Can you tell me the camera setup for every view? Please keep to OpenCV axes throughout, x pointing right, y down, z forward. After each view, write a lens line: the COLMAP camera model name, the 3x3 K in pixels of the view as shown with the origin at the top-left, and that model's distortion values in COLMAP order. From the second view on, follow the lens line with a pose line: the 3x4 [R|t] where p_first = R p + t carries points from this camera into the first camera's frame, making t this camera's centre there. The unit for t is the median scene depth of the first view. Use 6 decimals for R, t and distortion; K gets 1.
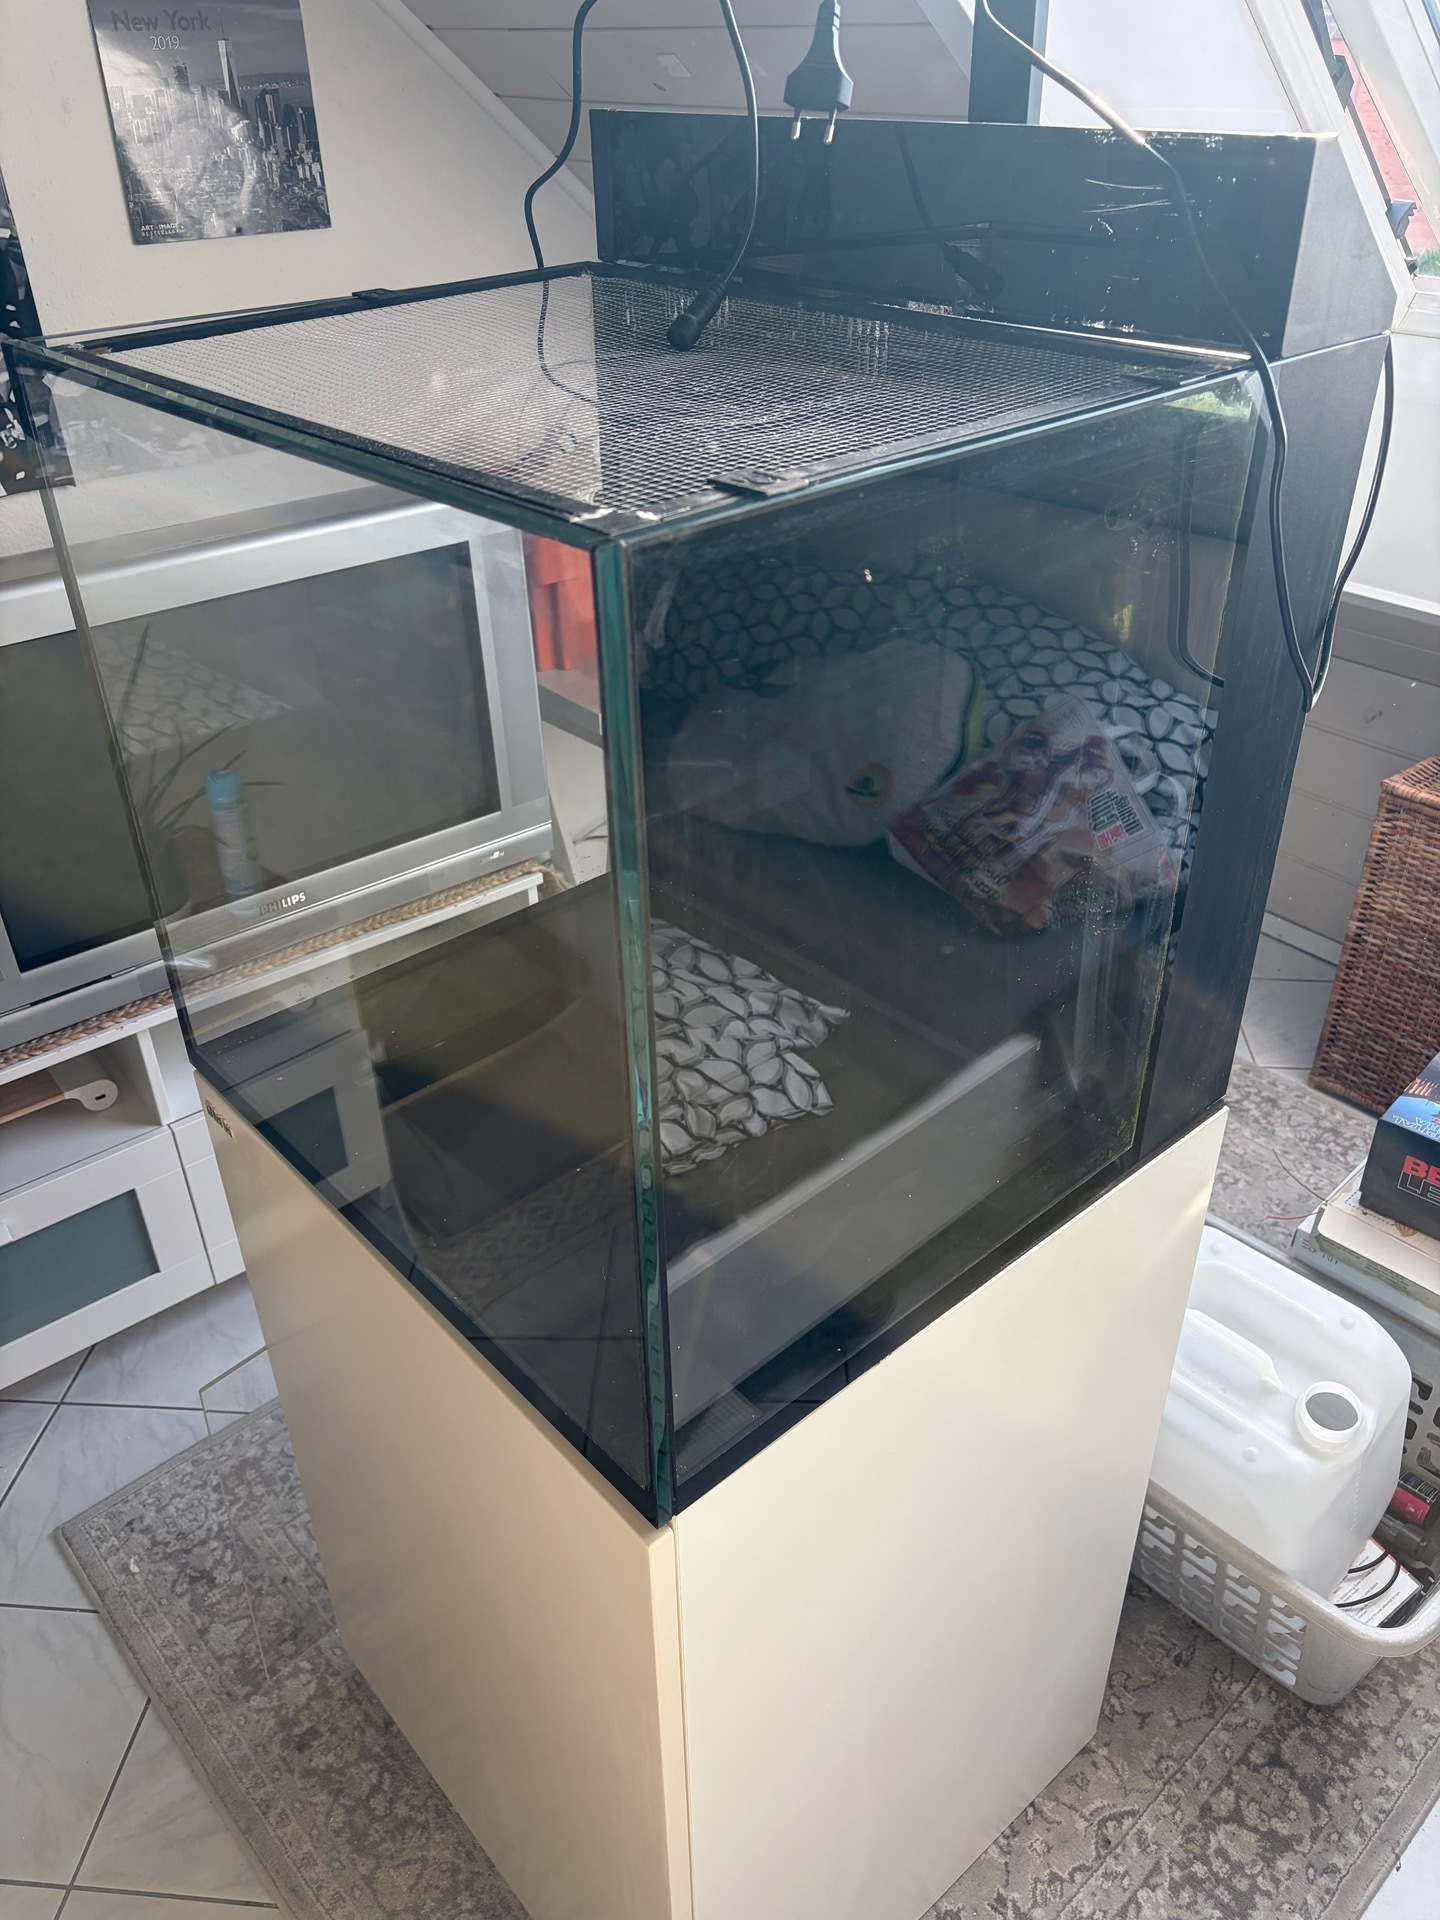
lens RADIAL K [[1458.4, 0, 627.7], [0, 1458.4, 954.4], [0, 0, 1]] dist [0.055303, -0.064545]
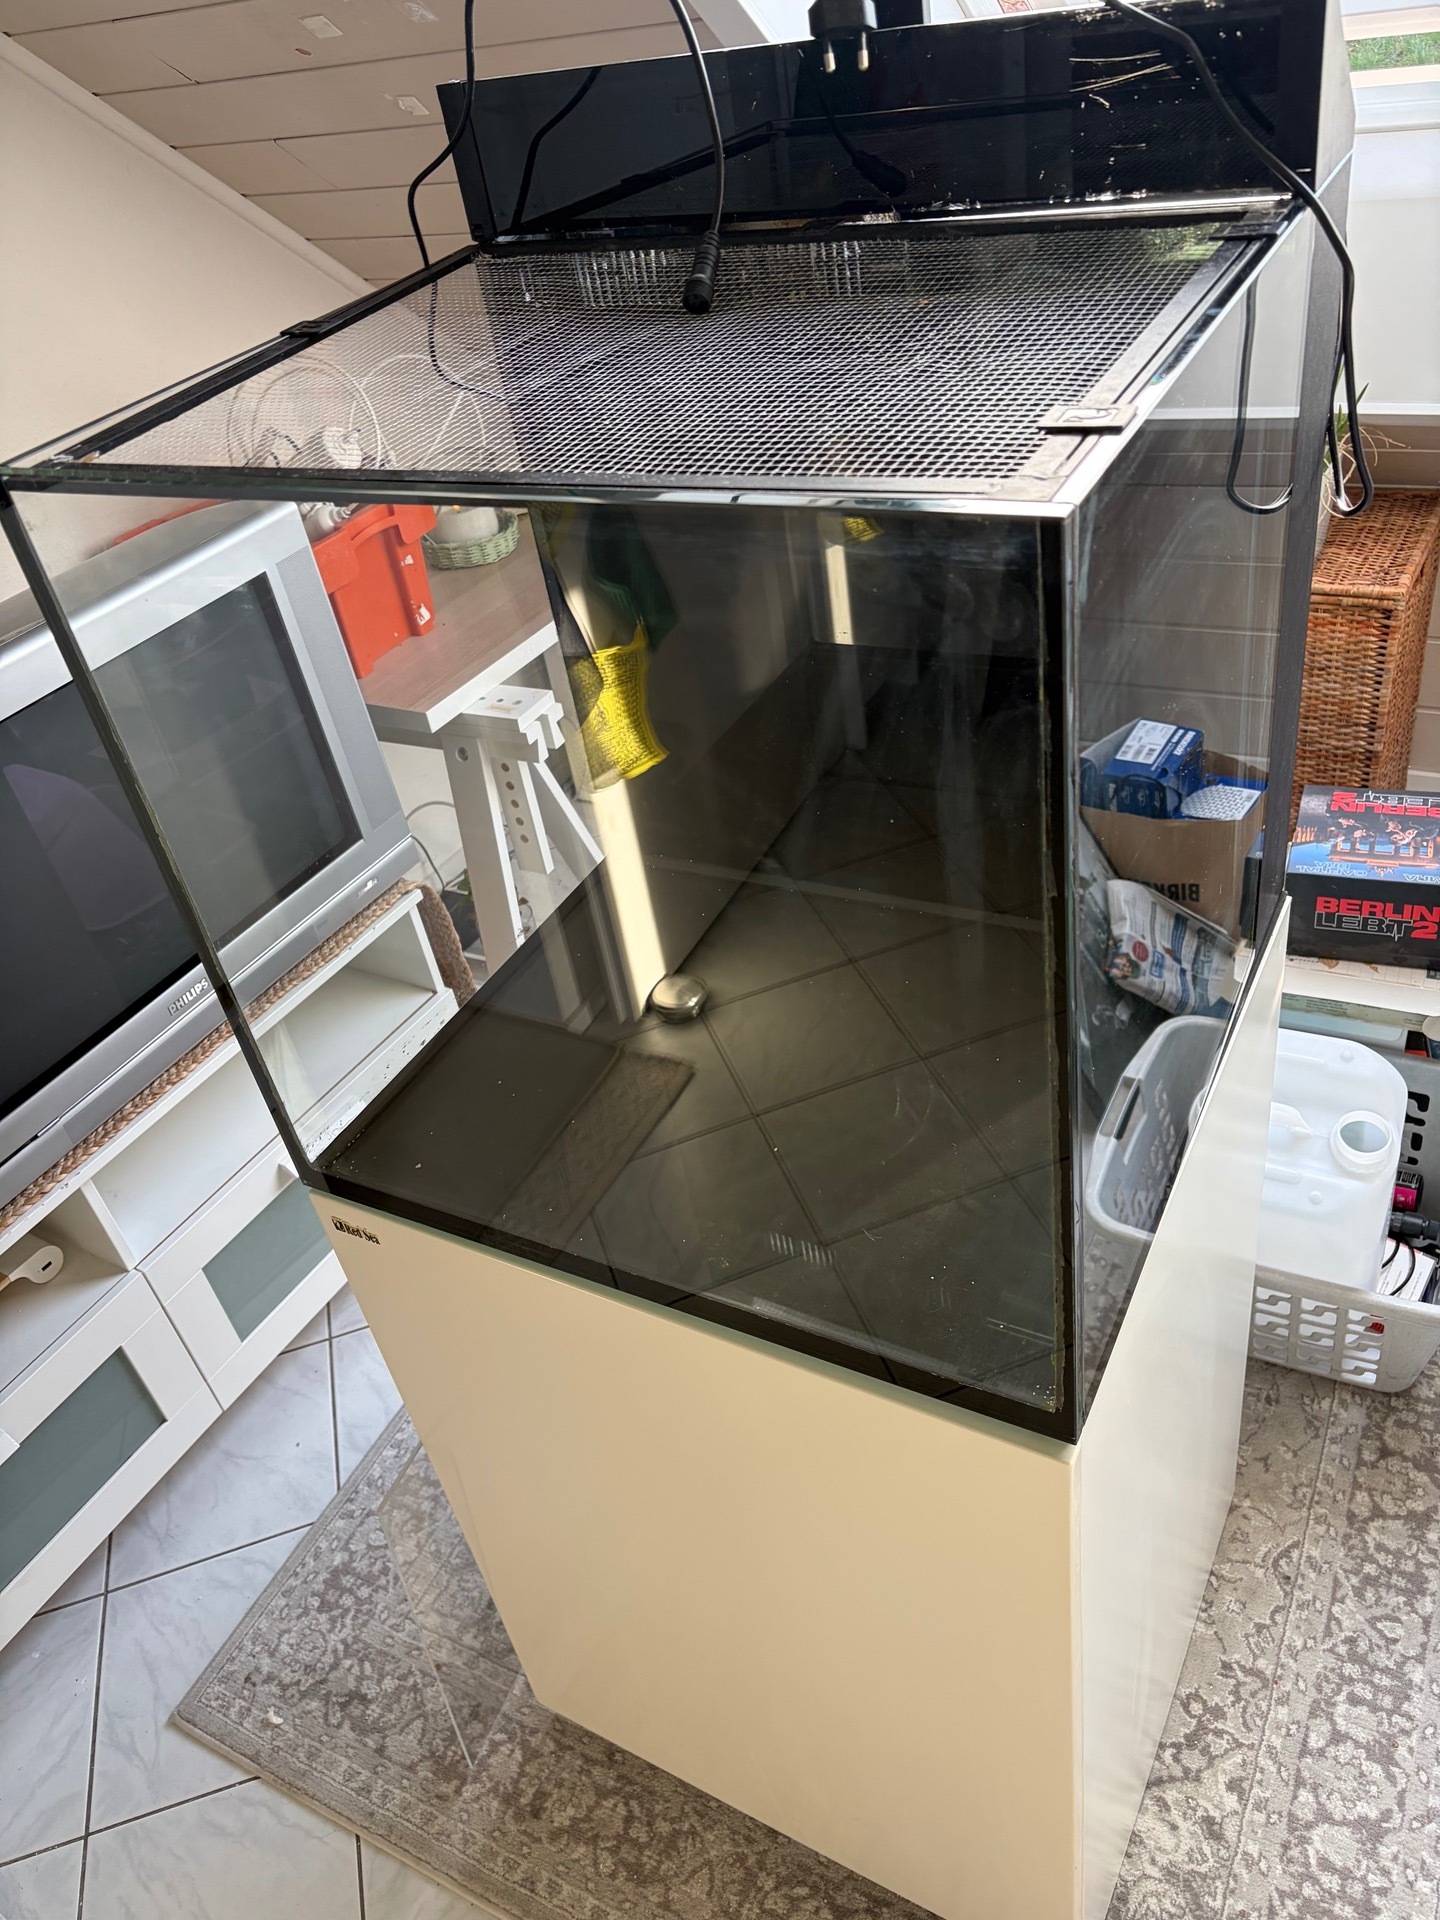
lens RADIAL K [[1459.4, 0, 720.0], [0, 1459.4, 960.0], [0, 0, 1]] dist [0.080362, -0.098815]
pose [[0.930230, -0.307310, 0.200582, -0.133895], [0.298889, 0.951585, 0.071772, -0.034370], [-0.212927, -0.006812, 0.977044, 0.020704]]
